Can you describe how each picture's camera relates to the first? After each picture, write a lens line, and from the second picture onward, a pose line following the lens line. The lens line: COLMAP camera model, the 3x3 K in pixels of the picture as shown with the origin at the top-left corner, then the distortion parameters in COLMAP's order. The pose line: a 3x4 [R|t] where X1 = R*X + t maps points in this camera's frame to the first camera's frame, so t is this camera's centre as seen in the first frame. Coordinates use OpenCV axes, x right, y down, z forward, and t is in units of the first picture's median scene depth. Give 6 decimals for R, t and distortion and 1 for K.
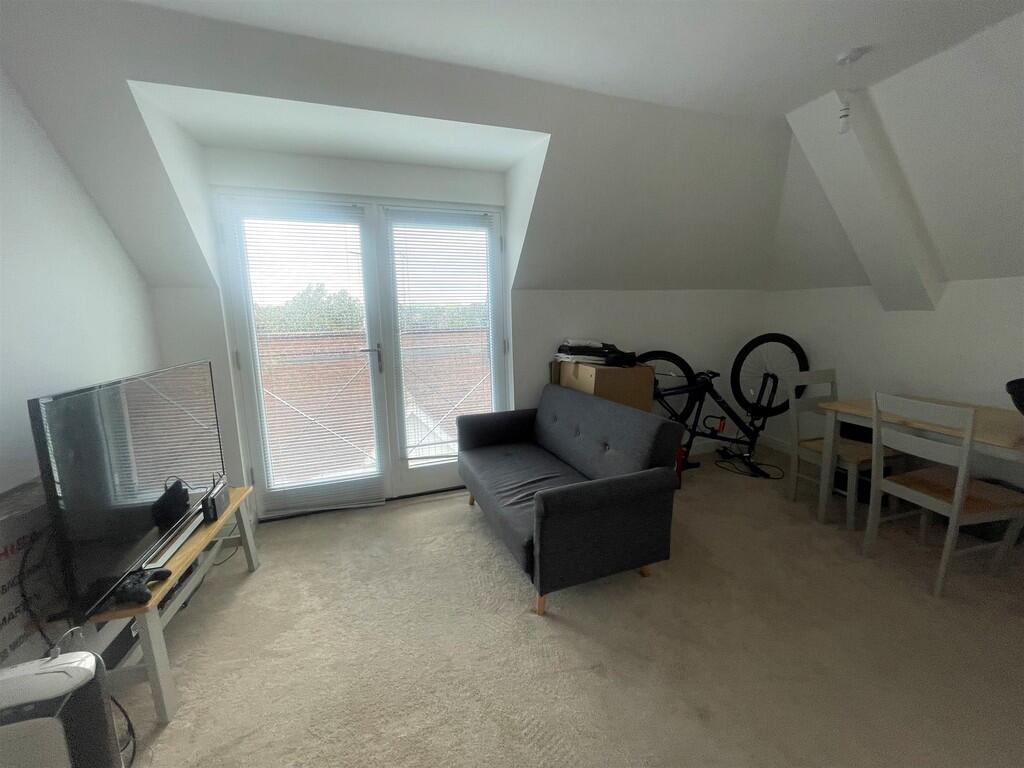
lens RADIAL K [[411.7, 0, 510.0], [0, 411.7, 377.2], [0, 0, 1]] dist [-0.003590, 0.000070]
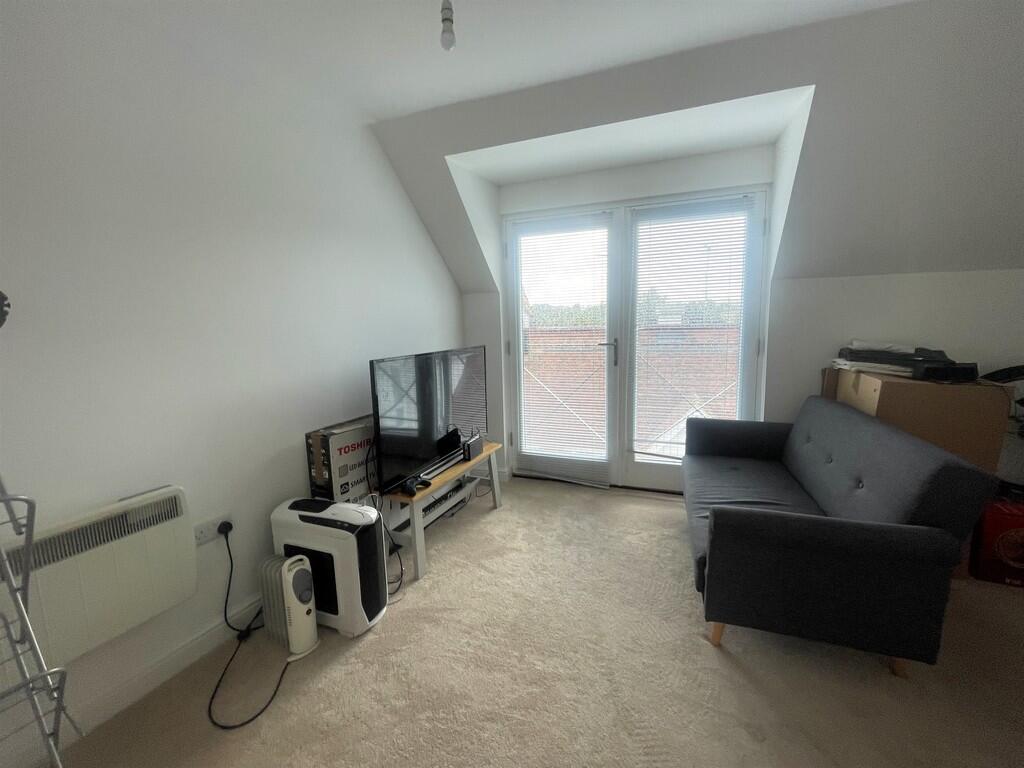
lens RADIAL K [[411.7, 0, 510.0], [0, 411.7, 377.2], [0, 0, 1]] dist [-0.003590, 0.000070]
pose [[0.760433, 0.090287, -0.643110, 0.175070], [-0.087187, 0.995517, 0.036669, 0.003379], [0.643538, 0.028187, 0.764895, 0.011539]]
